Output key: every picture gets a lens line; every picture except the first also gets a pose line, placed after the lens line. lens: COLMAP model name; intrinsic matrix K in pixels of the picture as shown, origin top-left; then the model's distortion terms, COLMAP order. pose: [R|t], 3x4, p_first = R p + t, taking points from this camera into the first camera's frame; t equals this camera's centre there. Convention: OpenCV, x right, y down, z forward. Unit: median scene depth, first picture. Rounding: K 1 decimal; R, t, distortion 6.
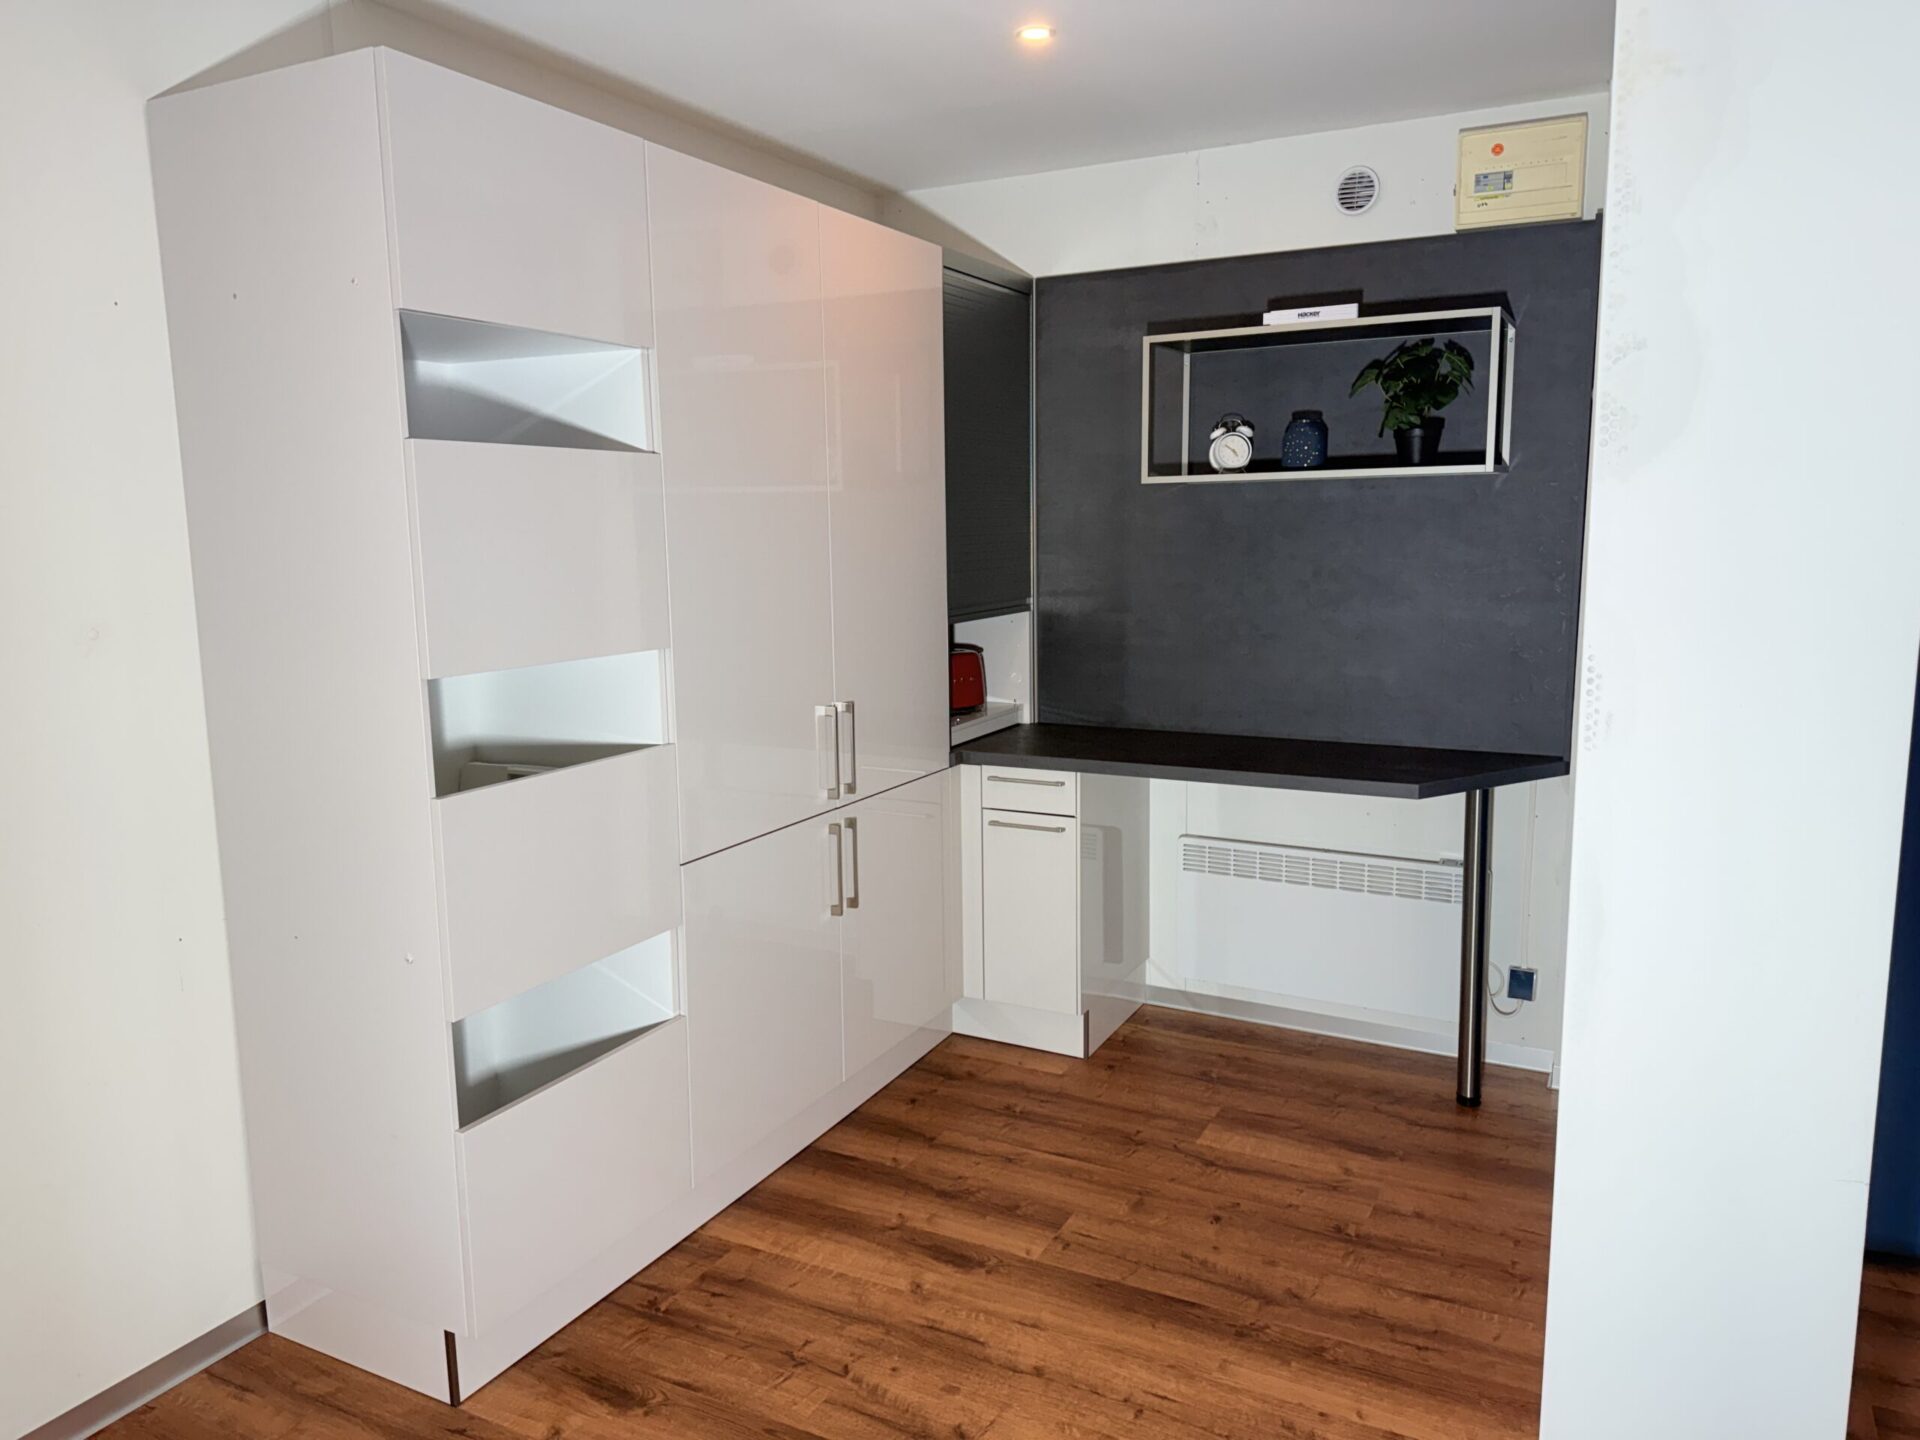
lens RADIAL K [[1345.1, 0, 947.5], [0, 1345.1, 718.6], [0, 0, 1]] dist [0.016290, -0.025335]
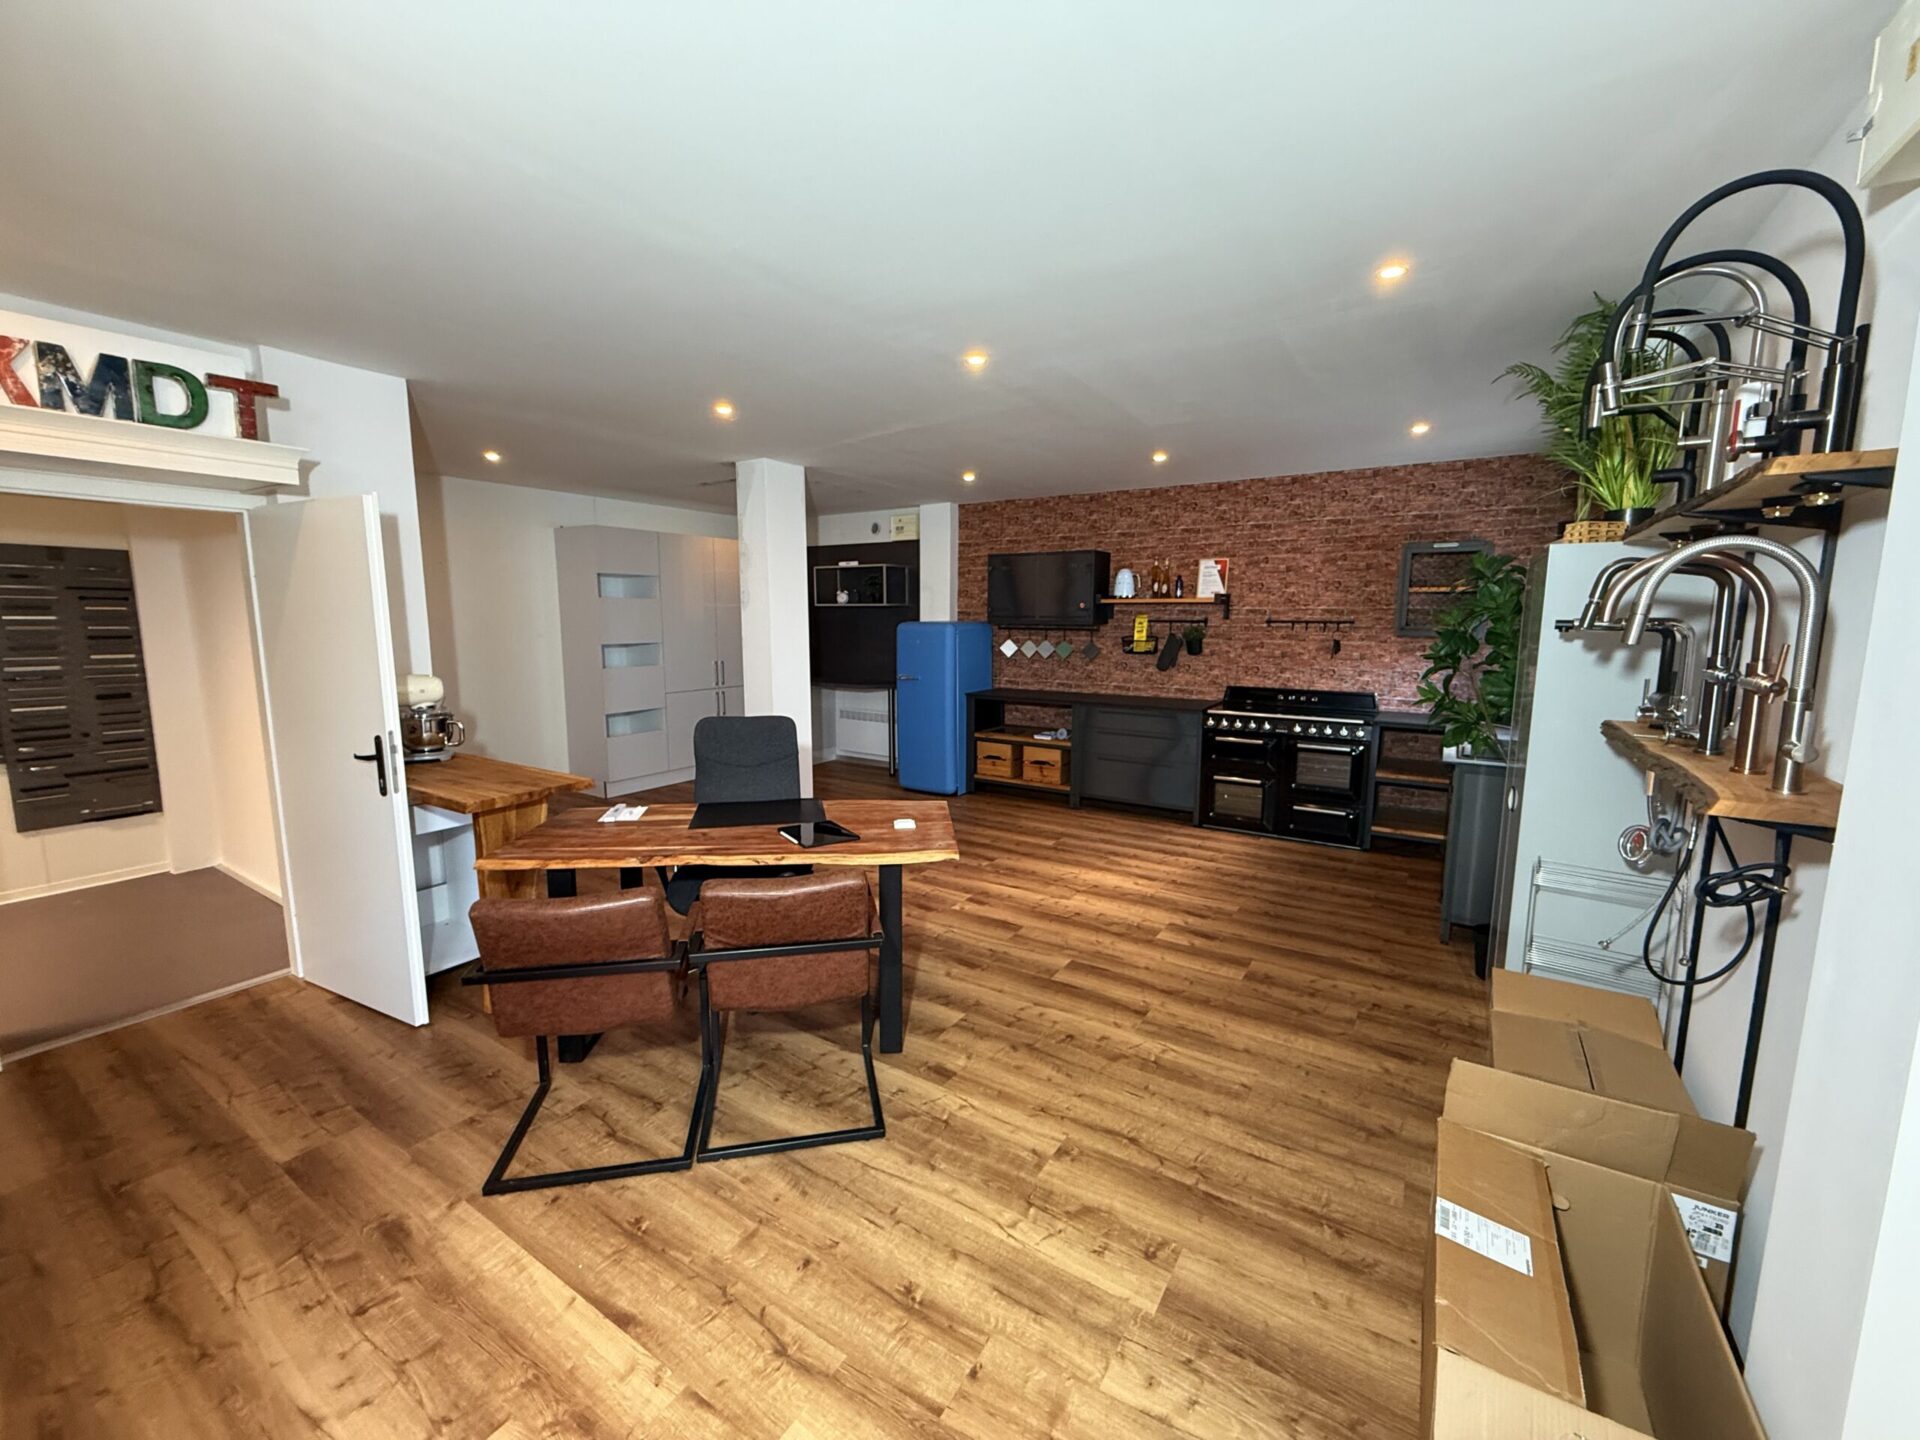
lens RADIAL K [[763.5, 0, 957.6], [0, 763.5, 719.3], [0, 0, 1]] dist [-0.001349, 0.000362]
pose [[0.995795, 0.030168, -0.086505, 0.766269], [-0.031018, 0.999483, -0.008500, 0.146098], [0.086204, 0.011147, 0.996215, -1.104690]]
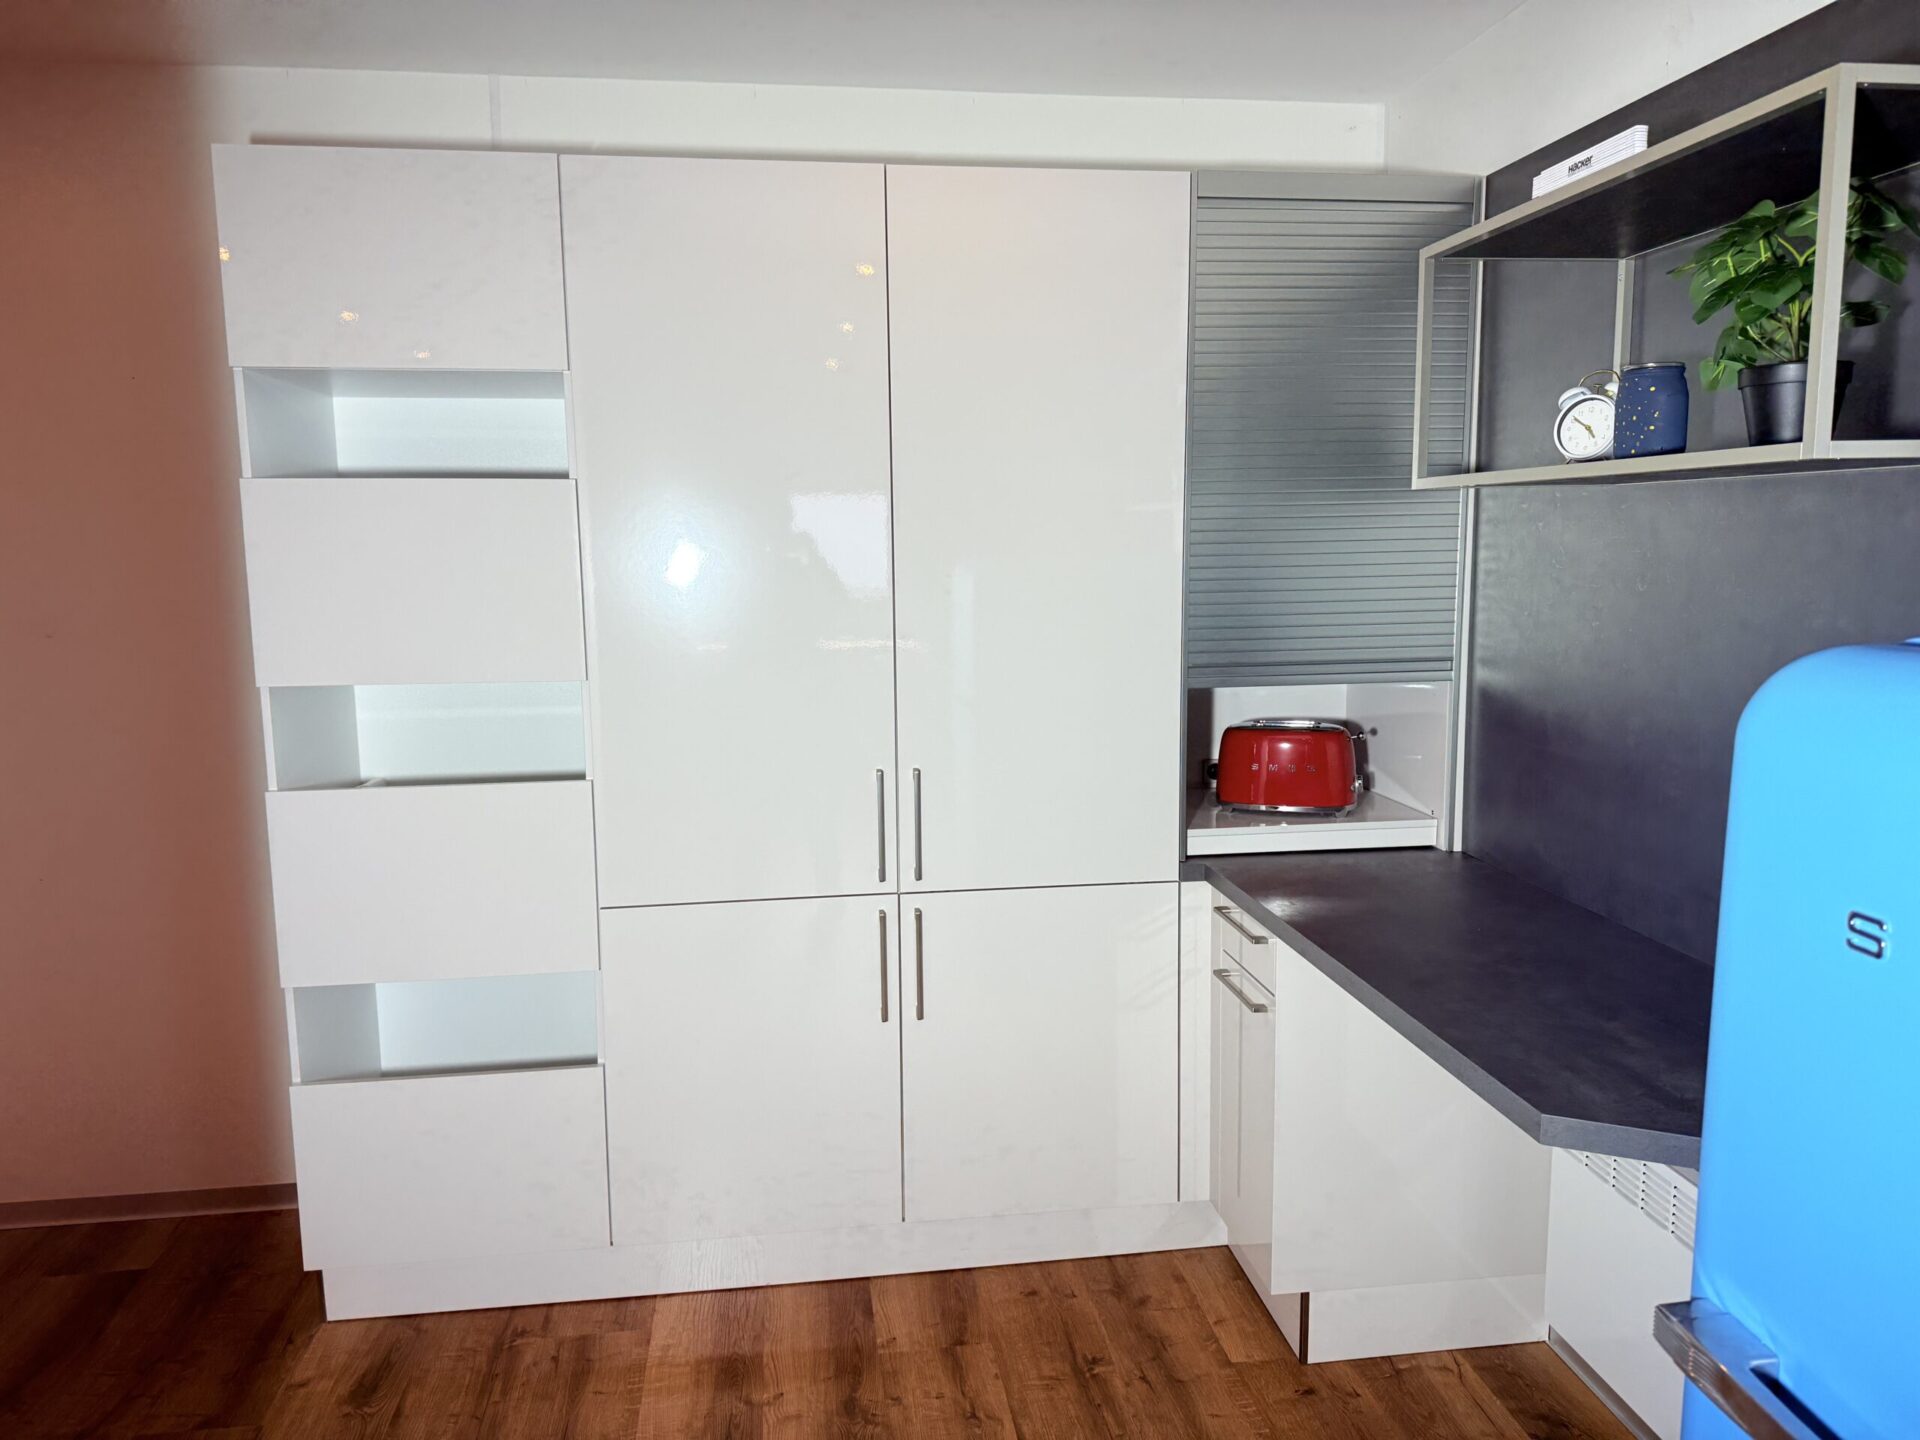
lens RADIAL K [[1345.1, 0, 955.2], [0, 1345.1, 708.0], [0, 0, 1]] dist [0.016290, -0.025335]
pose [[0.568405, 0.111537, -0.815154, 0.568577], [-0.113430, 0.991931, 0.056631, -0.093643], [0.814892, 0.060274, 0.576470, 0.513444]]
